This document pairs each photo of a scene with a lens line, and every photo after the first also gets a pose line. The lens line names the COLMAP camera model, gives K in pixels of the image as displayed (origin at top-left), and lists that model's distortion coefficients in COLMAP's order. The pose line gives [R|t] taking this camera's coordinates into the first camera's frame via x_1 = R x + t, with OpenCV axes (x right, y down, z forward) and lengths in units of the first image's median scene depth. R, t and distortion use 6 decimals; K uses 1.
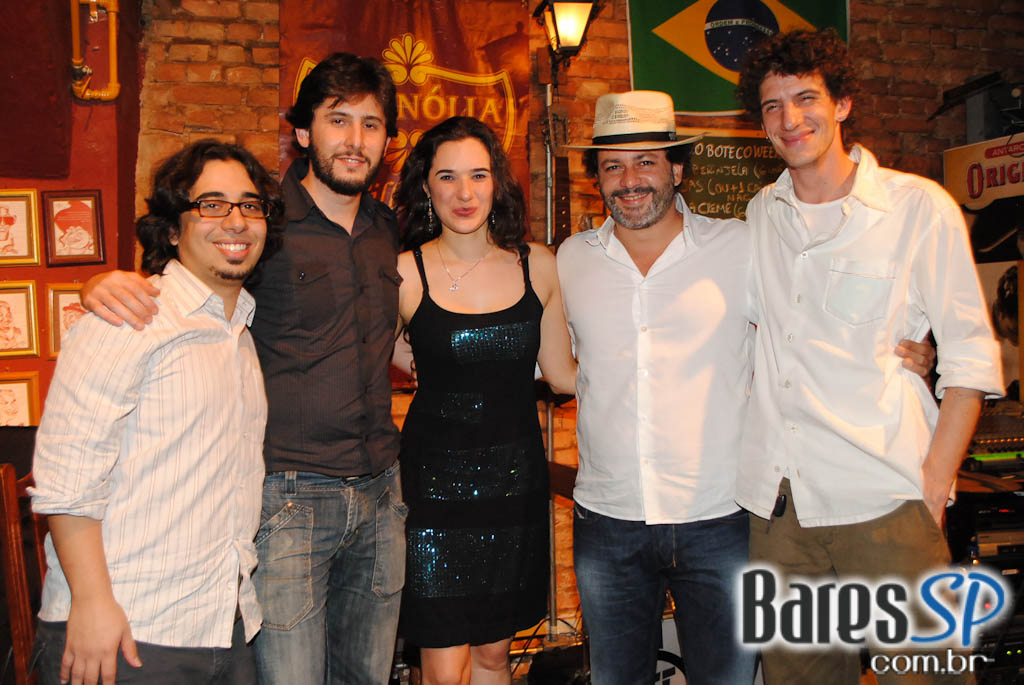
lens RADIAL K [[1001.2, 0, 512.0], [0, 1001.2, 342.5], [0, 0, 1]] dist [-0.056571, -0.008435]
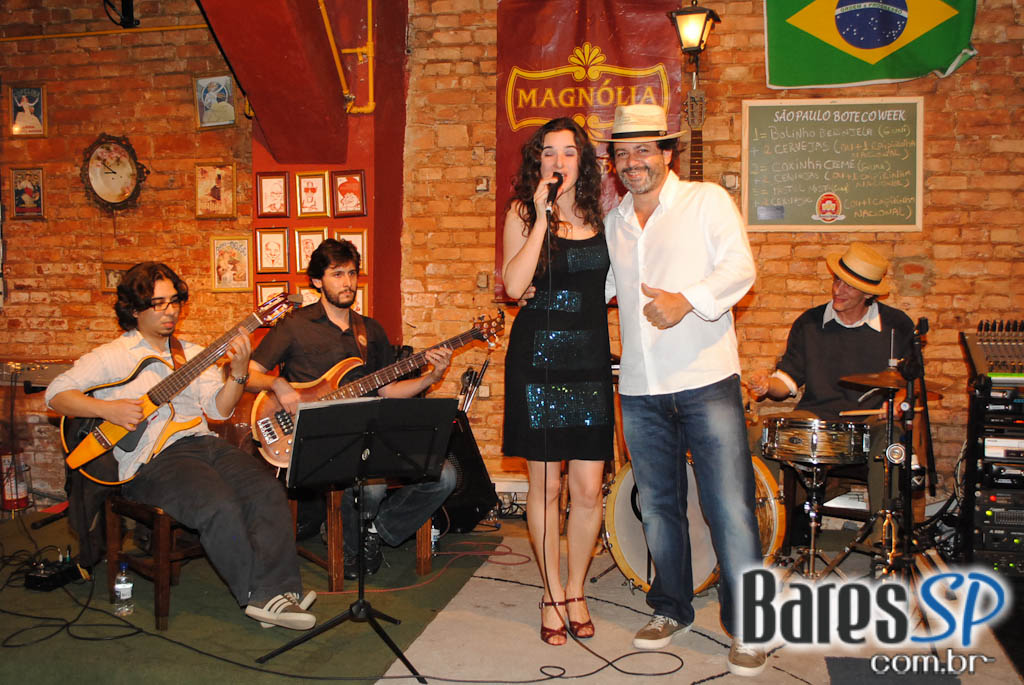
lens RADIAL K [[1098.4, 0, 512.0], [0, 1098.4, 342.5], [0, 0, 1]] dist [-0.054142, 0.019673]
pose [[0.896631, 0.046686, -0.440310, 0.499910], [-0.021804, 0.997875, 0.061405, 0.008924], [0.442241, -0.045457, 0.895744, -0.417071]]
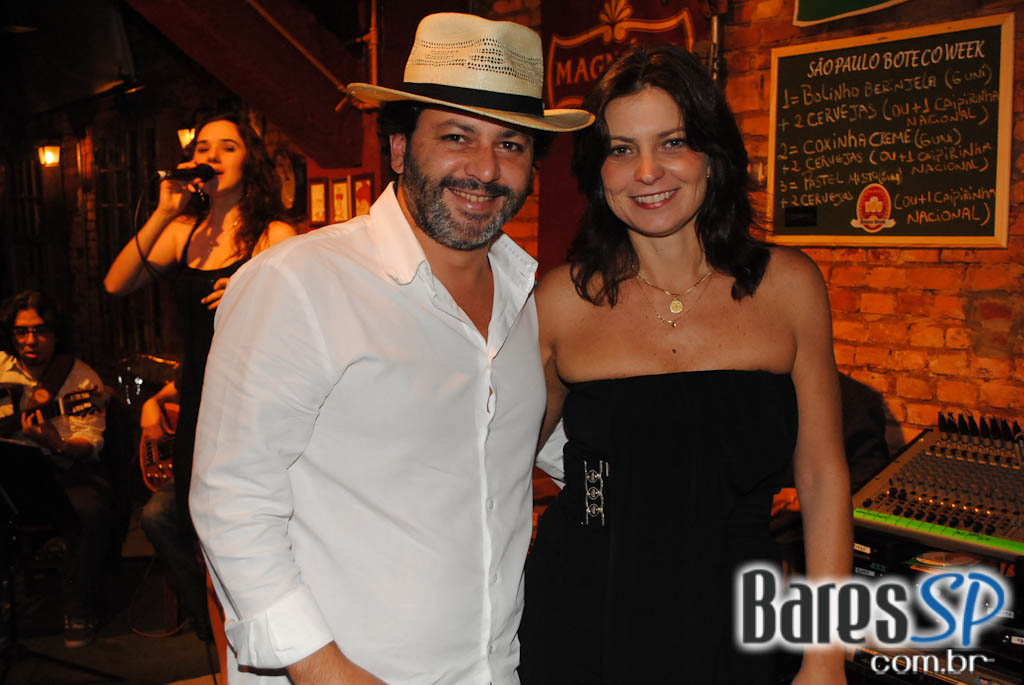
lens RADIAL K [[1191.1, 0, 512.0], [0, 1191.1, 342.5], [0, 0, 1]] dist [-0.022646, -0.017940]
pose [[0.377871, 0.095330, -0.920937, 1.059652], [-0.029802, 0.995422, 0.090813, -0.061778], [0.925379, -0.006870, 0.378982, 0.453924]]
